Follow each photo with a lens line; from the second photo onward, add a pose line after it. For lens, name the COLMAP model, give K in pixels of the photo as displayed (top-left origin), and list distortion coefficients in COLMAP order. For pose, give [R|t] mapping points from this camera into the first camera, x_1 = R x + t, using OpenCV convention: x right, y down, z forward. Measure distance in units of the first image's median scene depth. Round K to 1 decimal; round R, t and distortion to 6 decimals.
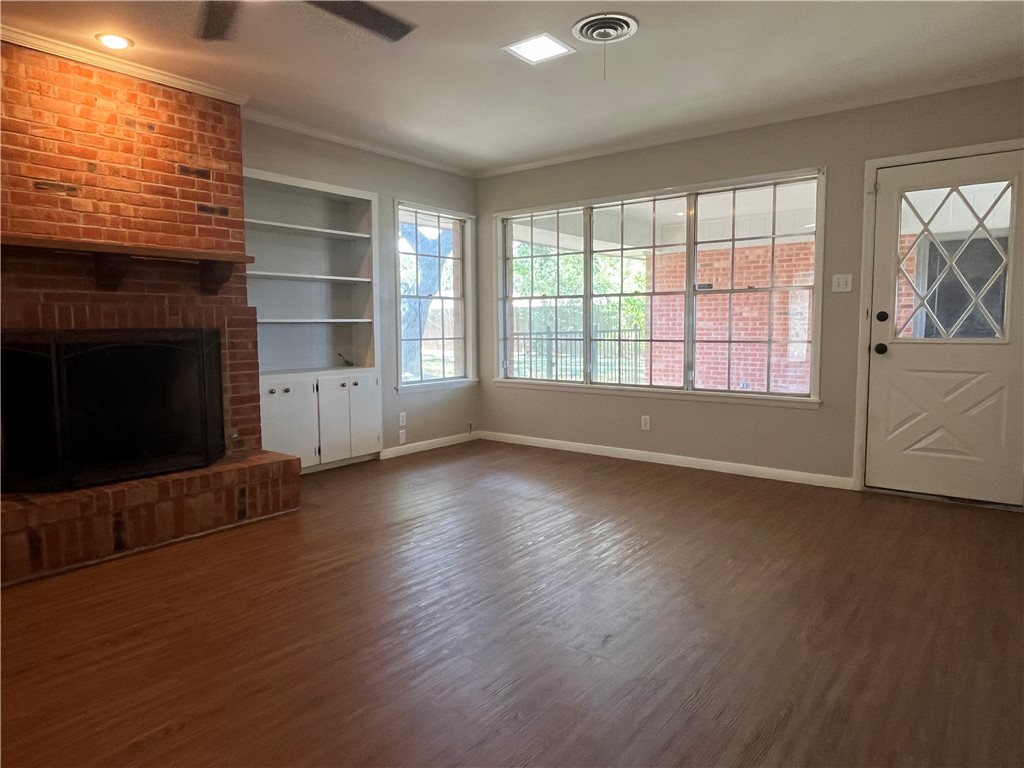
lens RADIAL K [[666.2, 0, 516.7], [0, 666.2, 378.8], [0, 0, 1]] dist [-0.007669, 0.004622]
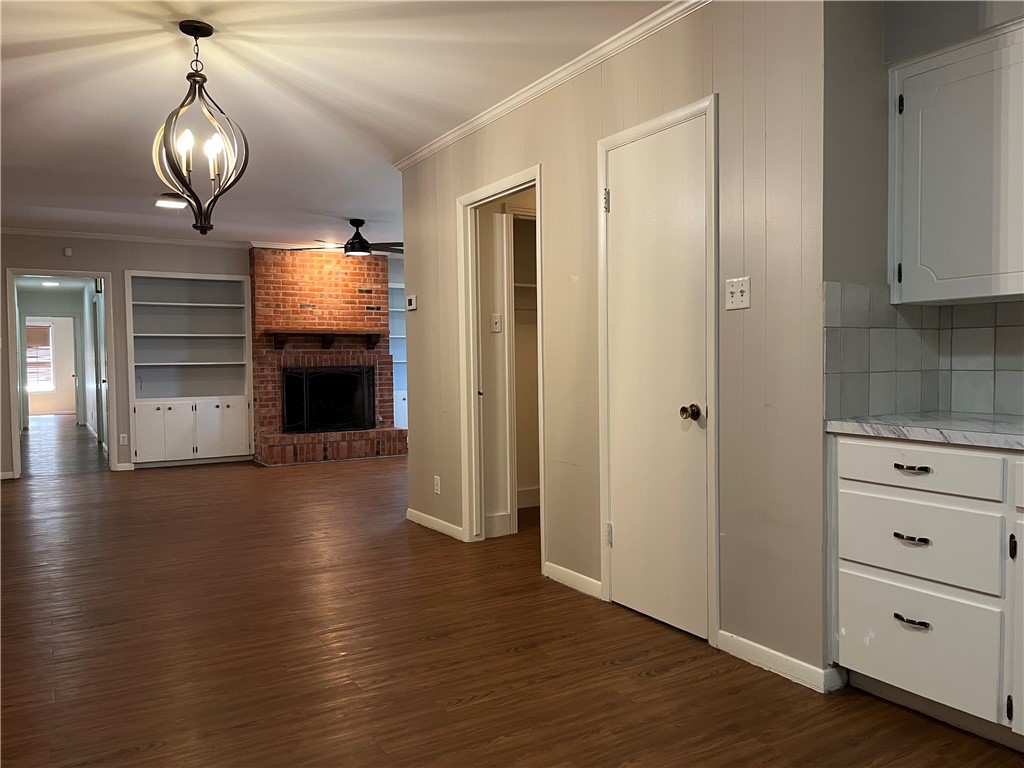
lens RADIAL K [[773.6, 0, 510.1], [0, 773.6, 391.0], [0, 0, 1]] dist [0.020056, -0.062442]
pose [[0.932861, 0.005665, -0.360191, 0.858734], [-0.020669, 0.999071, -0.037818, 0.089378], [0.359642, 0.042724, 0.932112, -1.145032]]
